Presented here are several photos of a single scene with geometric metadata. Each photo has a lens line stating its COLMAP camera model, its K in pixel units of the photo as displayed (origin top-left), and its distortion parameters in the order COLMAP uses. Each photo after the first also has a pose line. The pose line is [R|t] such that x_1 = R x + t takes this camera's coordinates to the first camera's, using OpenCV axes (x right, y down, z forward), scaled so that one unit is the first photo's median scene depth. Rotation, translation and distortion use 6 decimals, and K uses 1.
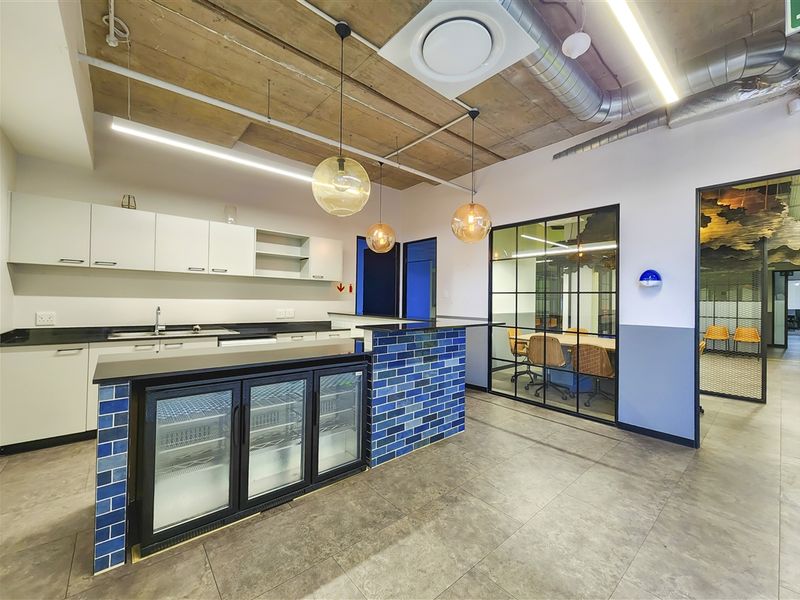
lens RADIAL K [[328.0, 0, 404.3], [0, 328.0, 299.9], [0, 0, 1]] dist [-0.001317, -0.000212]
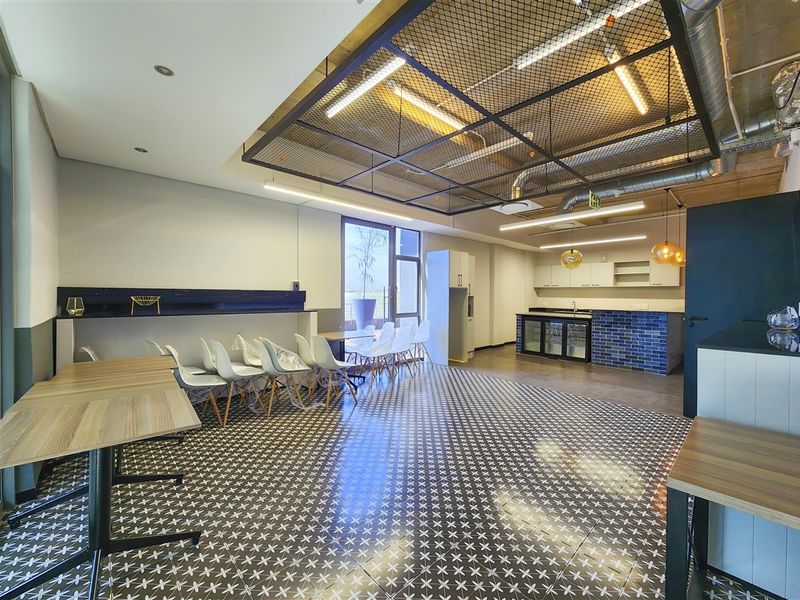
lens RADIAL K [[328.0, 0, 403.8], [0, 328.0, 299.0], [0, 0, 1]] dist [-0.001317, -0.000212]
pose [[0.048969, 0.000209, -0.998800, 2.073234], [-0.003815, 0.999993, 0.000022, 0.009741], [0.998793, 0.003809, 0.048969, -0.505515]]
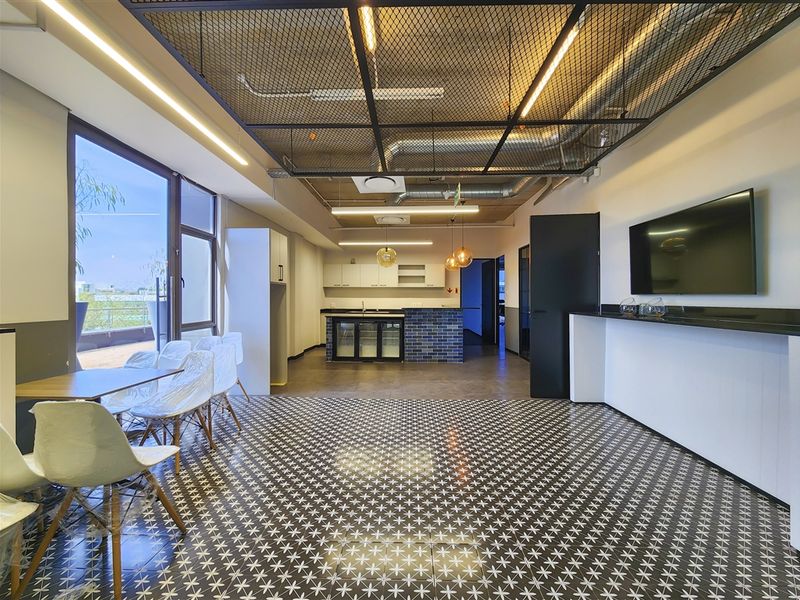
lens RADIAL K [[328.0, 0, 401.2], [0, 328.0, 297.2], [0, 0, 1]] dist [-0.001317, -0.000212]
pose [[0.742417, -0.017123, -0.669720, 1.409423], [0.012903, 0.999853, -0.011260, 0.026158], [0.669814, -0.000281, 0.742529, -0.812103]]
